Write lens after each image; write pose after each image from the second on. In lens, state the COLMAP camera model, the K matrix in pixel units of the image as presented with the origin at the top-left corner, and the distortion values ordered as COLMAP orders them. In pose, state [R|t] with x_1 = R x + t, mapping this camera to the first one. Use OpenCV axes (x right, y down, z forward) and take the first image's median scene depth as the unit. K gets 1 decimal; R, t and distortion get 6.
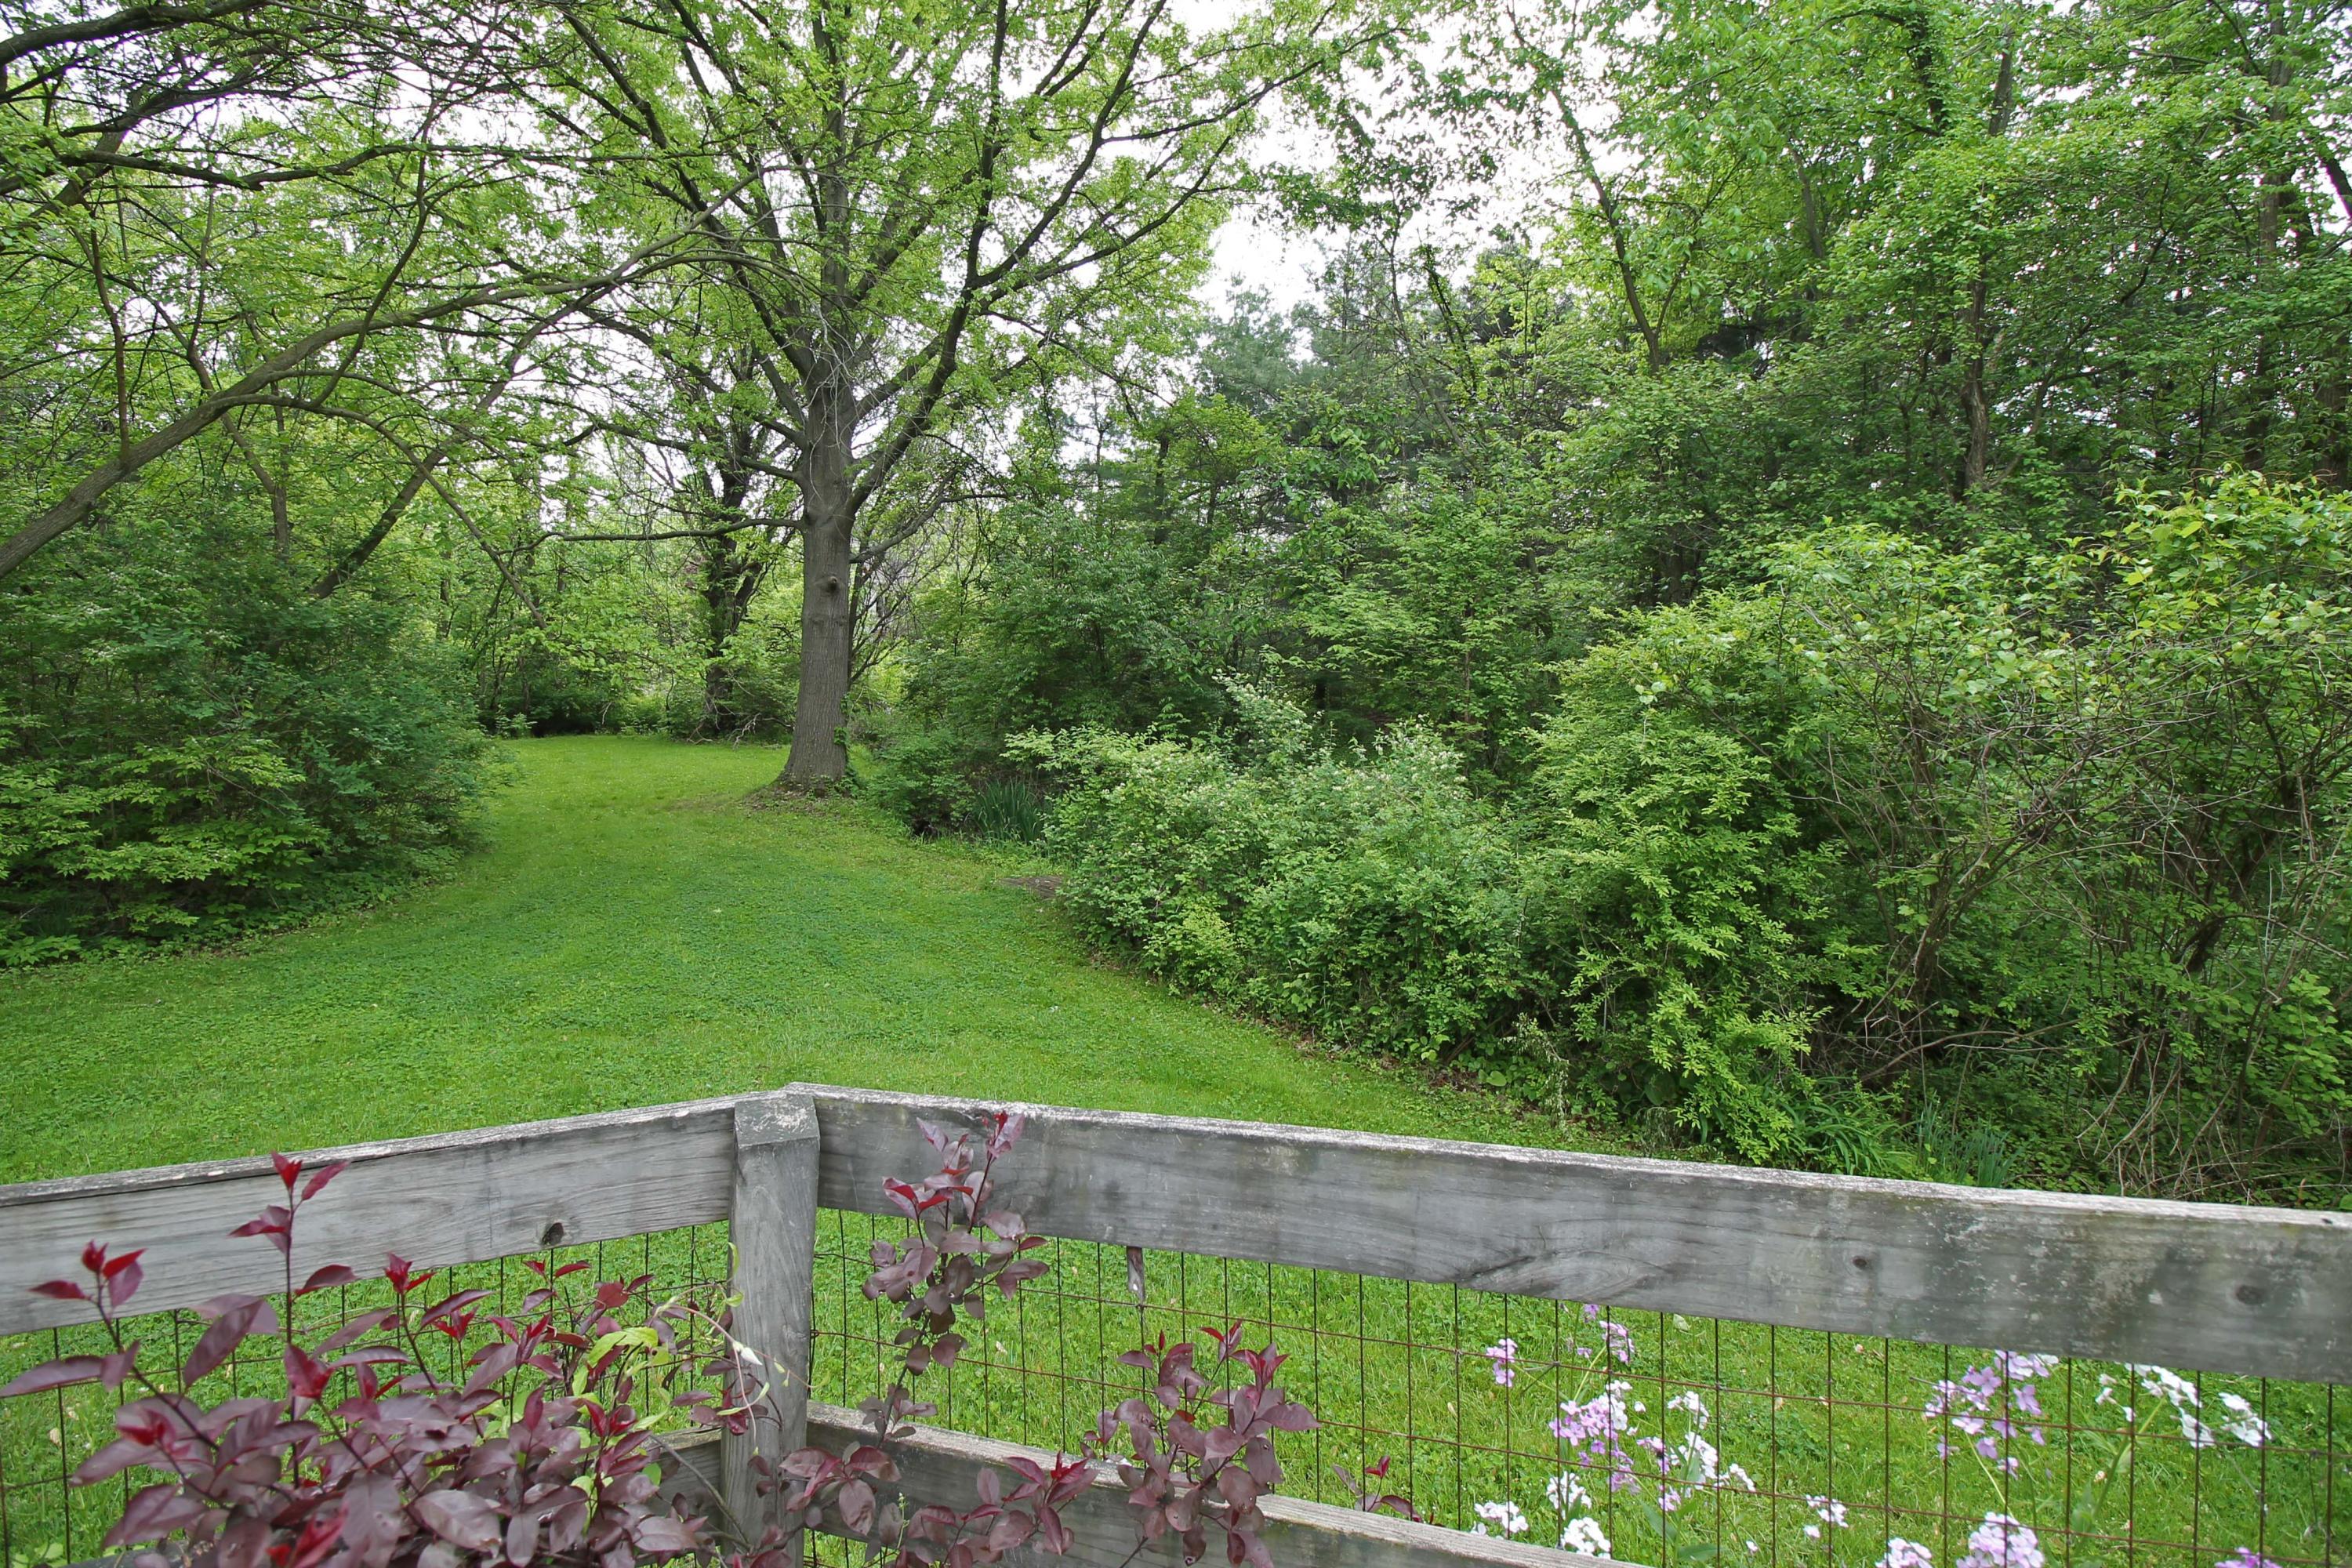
lens RADIAL K [[1106.1, 0, 1180.0], [0, 1106.1, 768.4], [0, 0, 1]] dist [-0.002774, -0.011362]
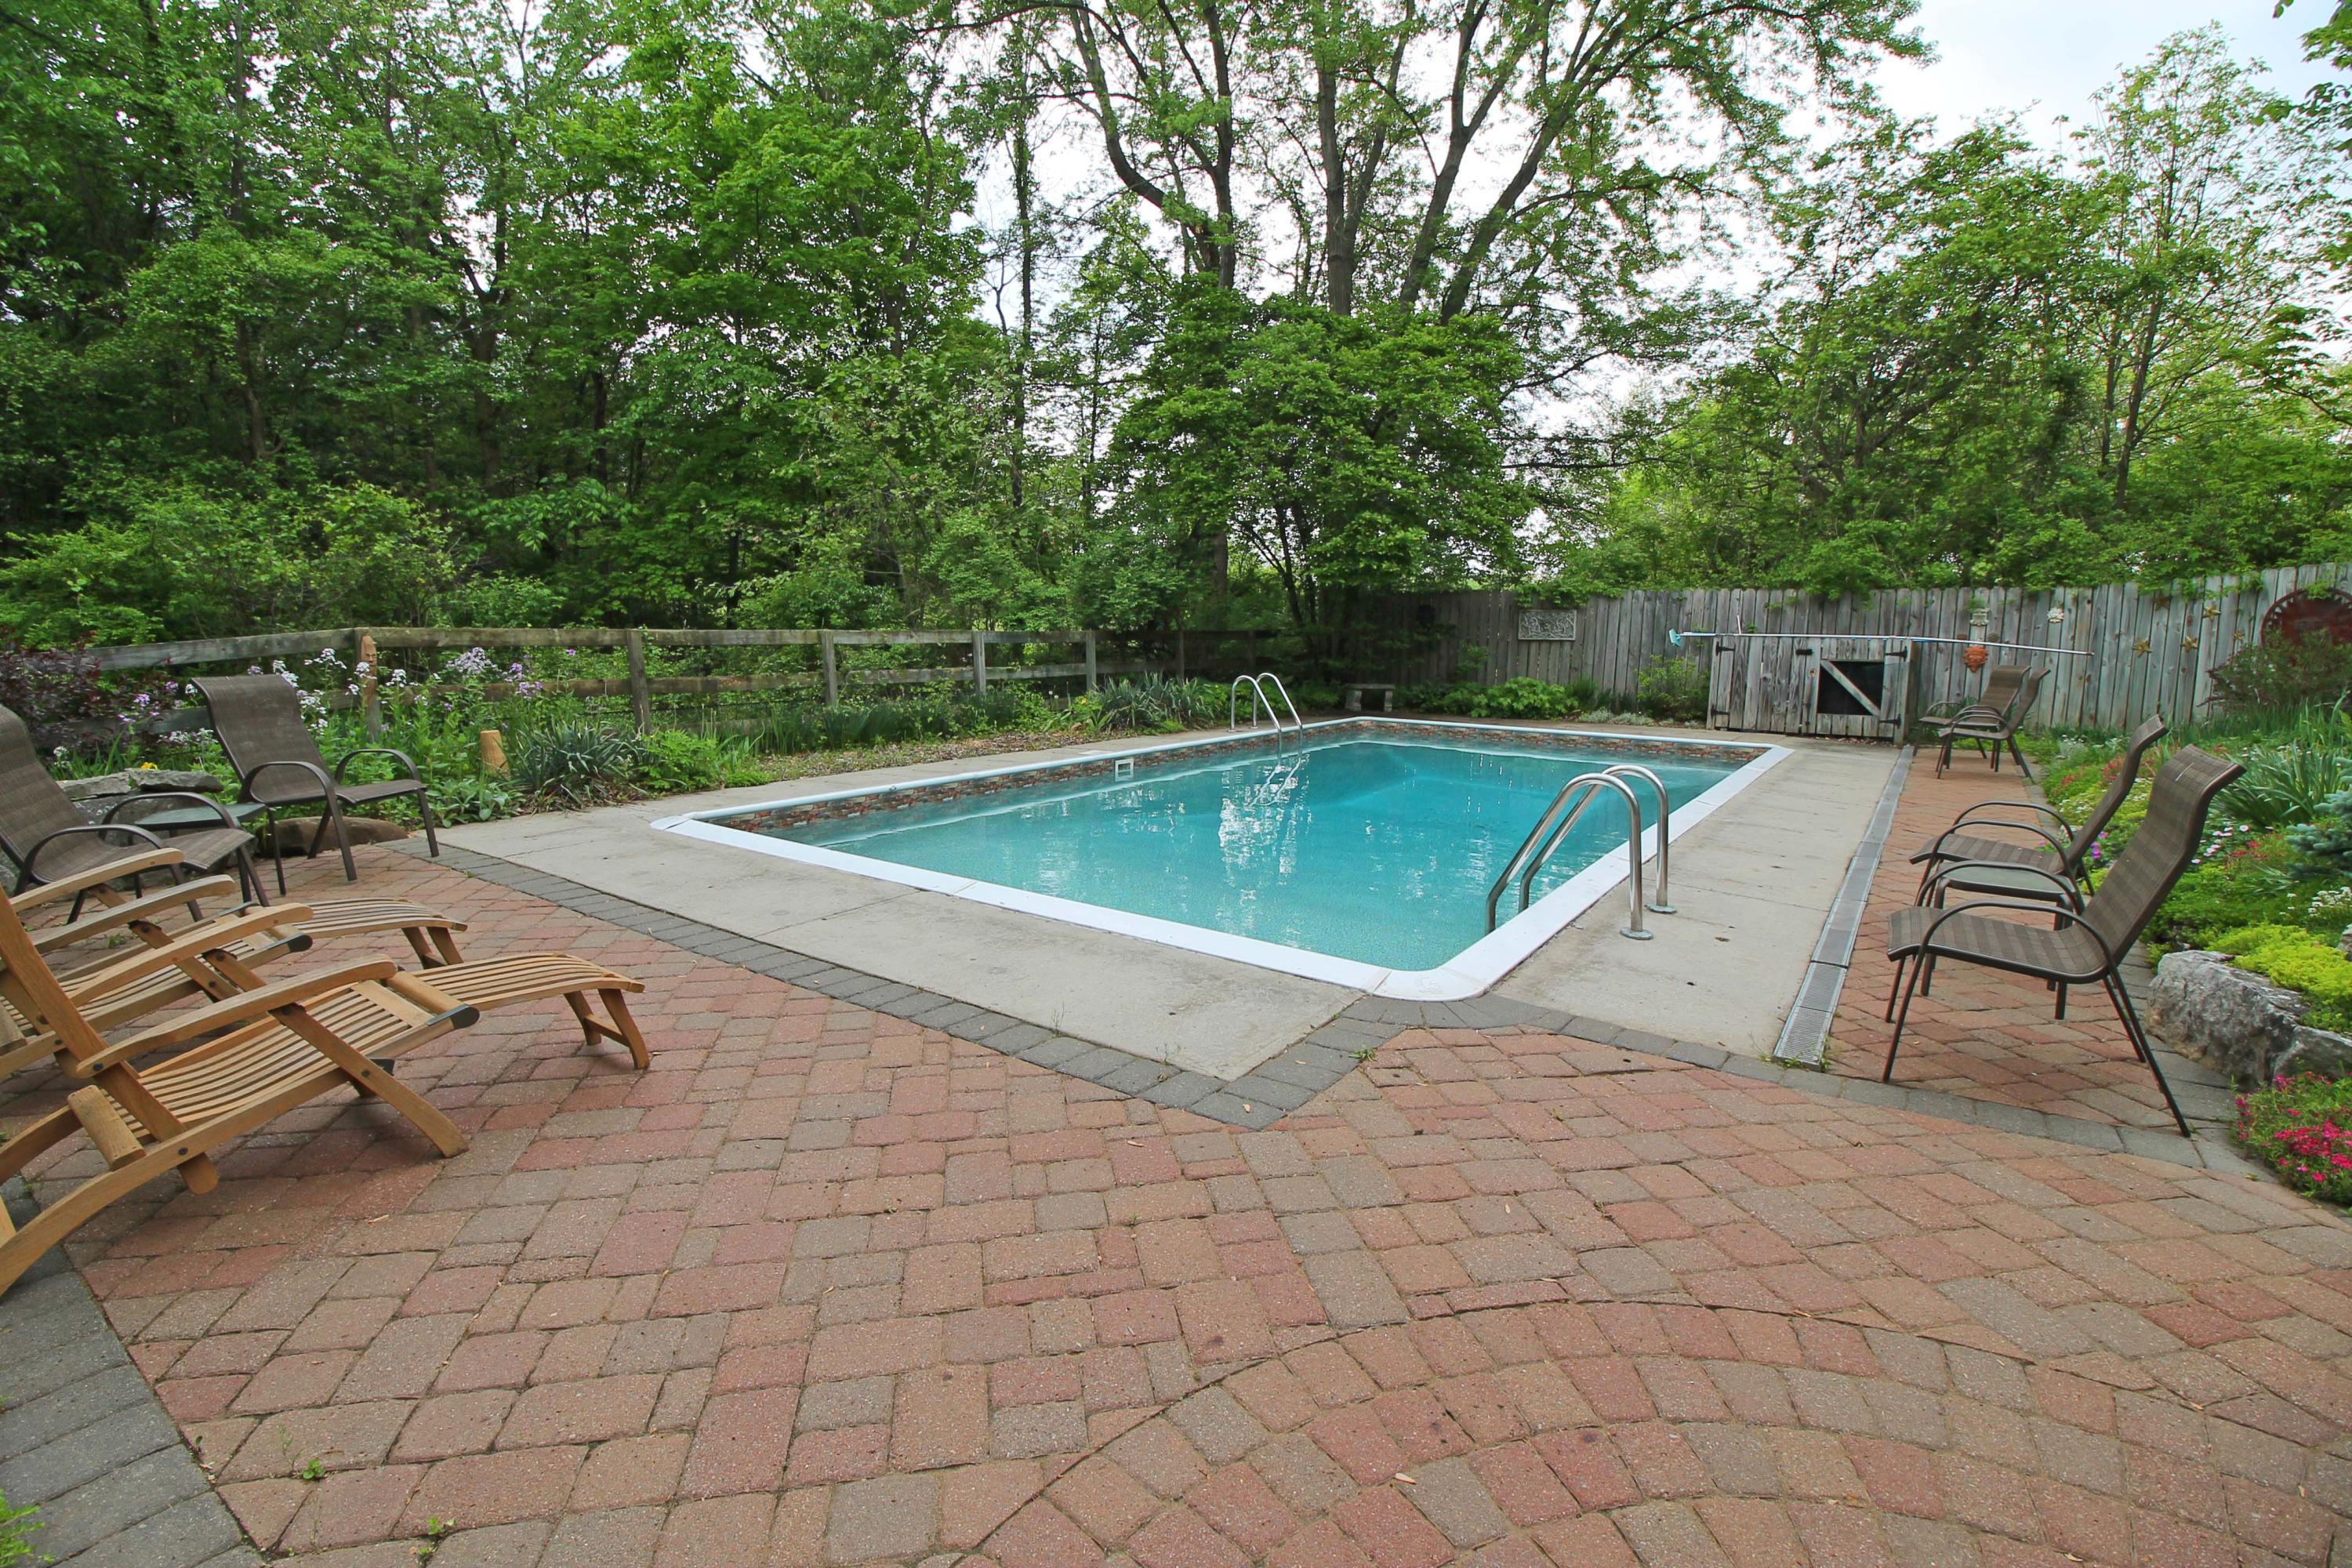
lens RADIAL K [[1120.6, 0, 1175.2], [0, 1120.6, 765.1], [0, 0, 1]] dist [-0.032866, -0.000643]
pose [[0.291873, -0.162571, 0.942540, -0.722228], [0.091083, 0.985695, 0.141809, 0.127232], [-0.952110, 0.044459, 0.302505, -1.153502]]
